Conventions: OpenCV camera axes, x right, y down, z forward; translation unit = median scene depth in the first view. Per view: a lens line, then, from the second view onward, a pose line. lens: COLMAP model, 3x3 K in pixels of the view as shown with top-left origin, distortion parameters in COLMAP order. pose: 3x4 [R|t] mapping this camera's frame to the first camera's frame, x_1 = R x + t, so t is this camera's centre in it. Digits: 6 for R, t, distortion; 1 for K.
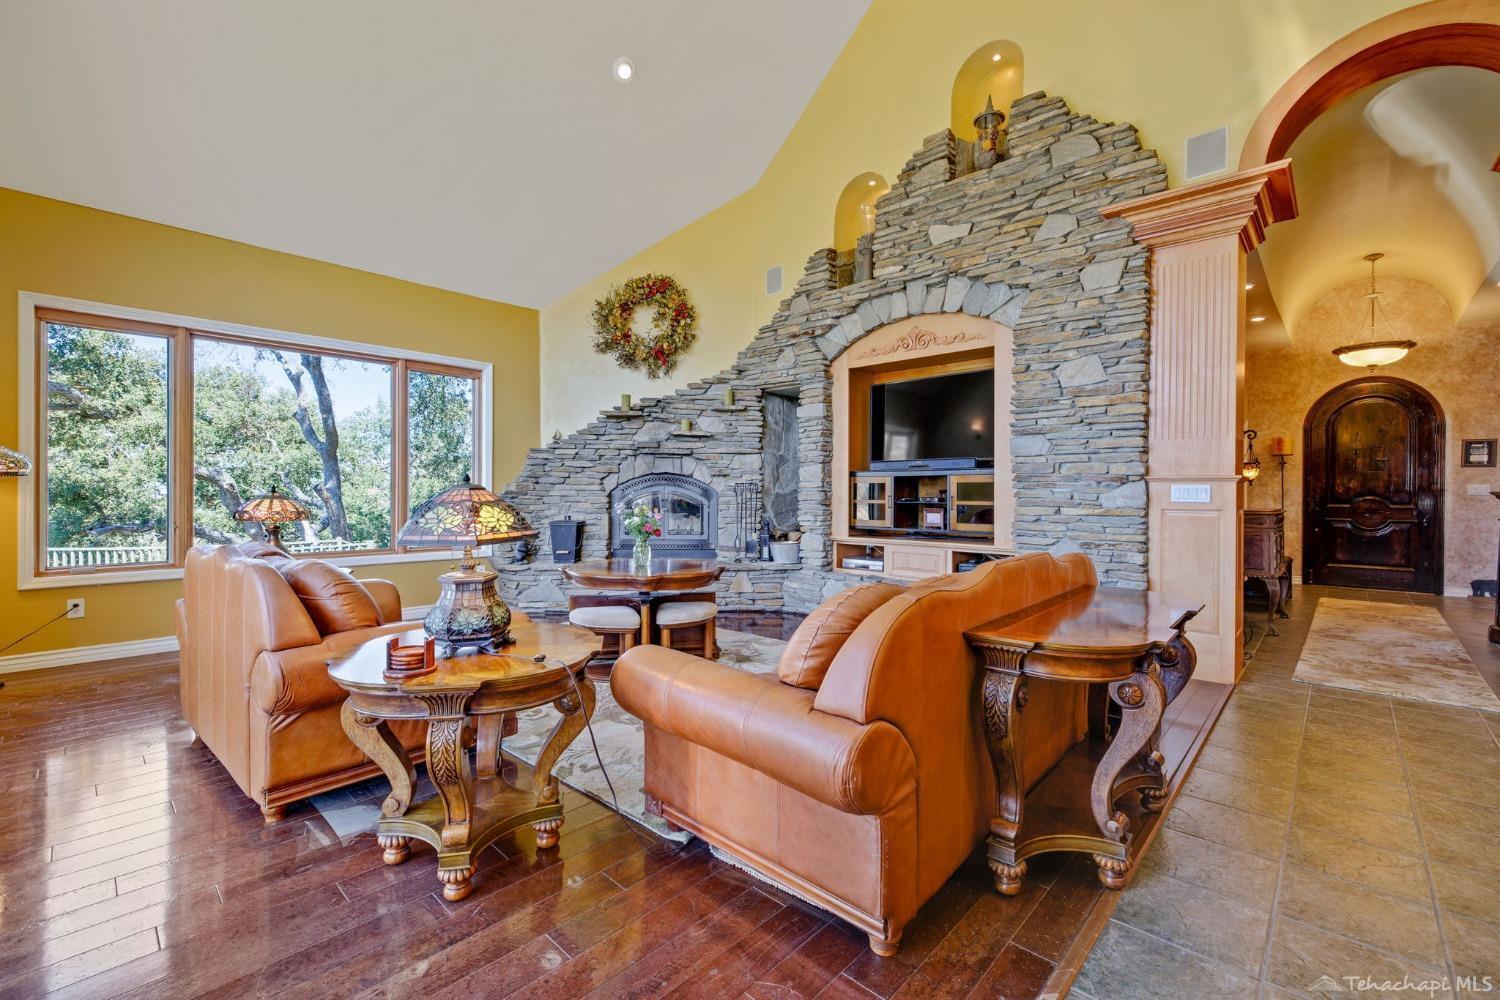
lens RADIAL K [[633.2, 0, 752.6], [0, 633.2, 495.0], [0, 0, 1]] dist [-0.001834, 0.001882]
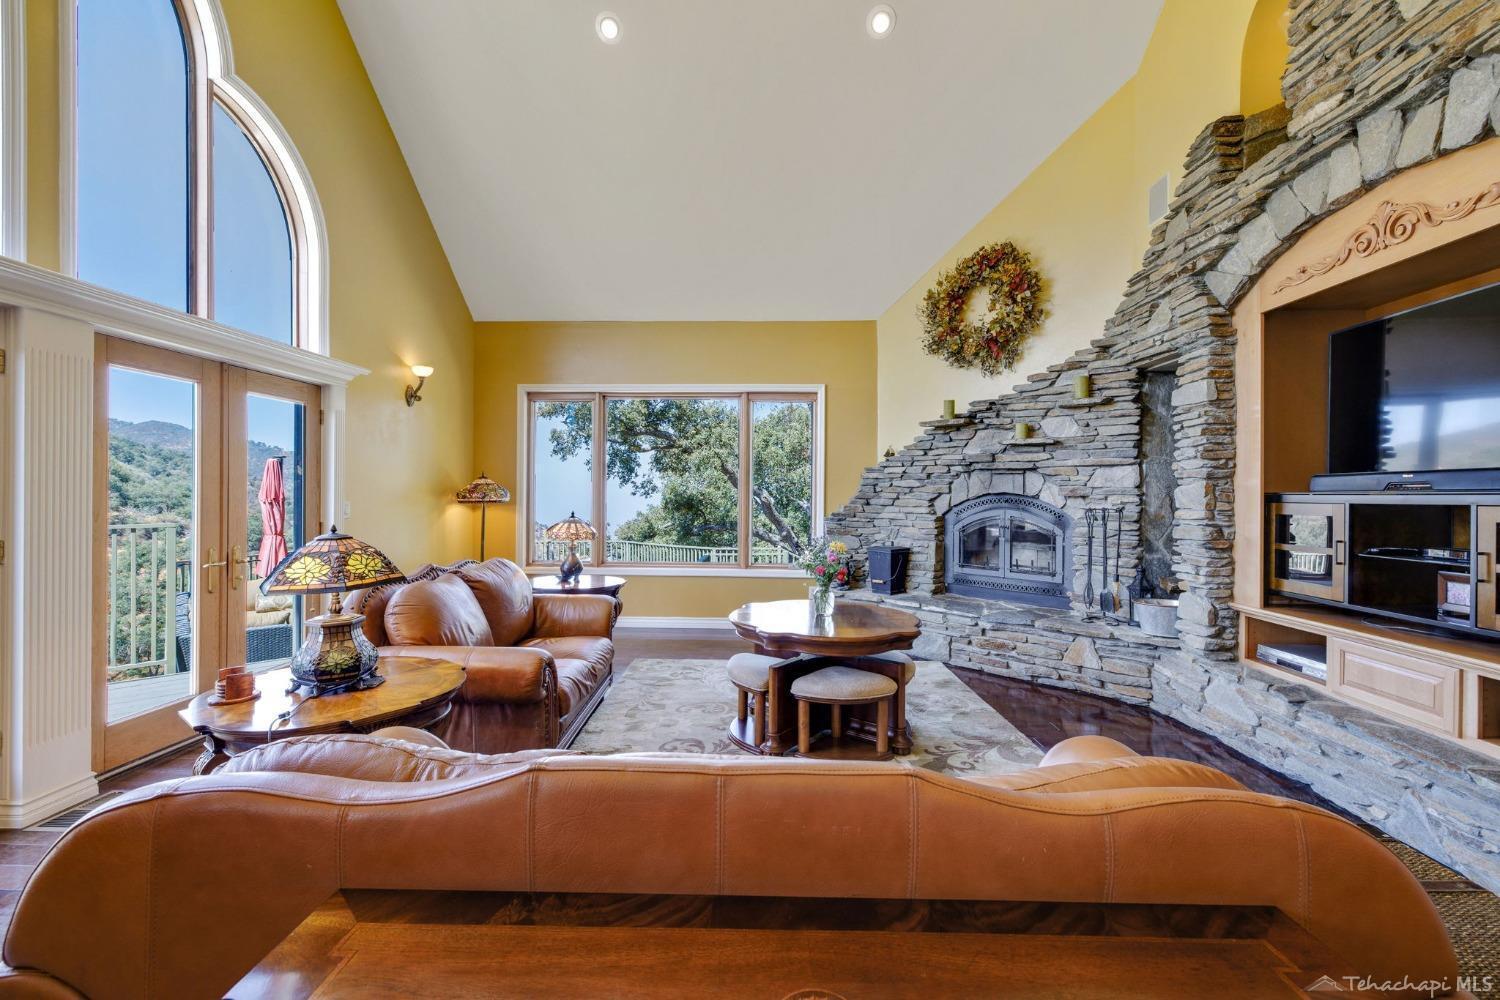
lens RADIAL K [[633.2, 0, 749.4], [0, 633.2, 497.4], [0, 0, 1]] dist [-0.001834, 0.001882]
pose [[0.655440, 0.003199, -0.755241, 0.267028], [-0.007956, 0.999965, -0.002668, -0.026975], [0.755206, 0.007757, 0.655442, 0.265754]]
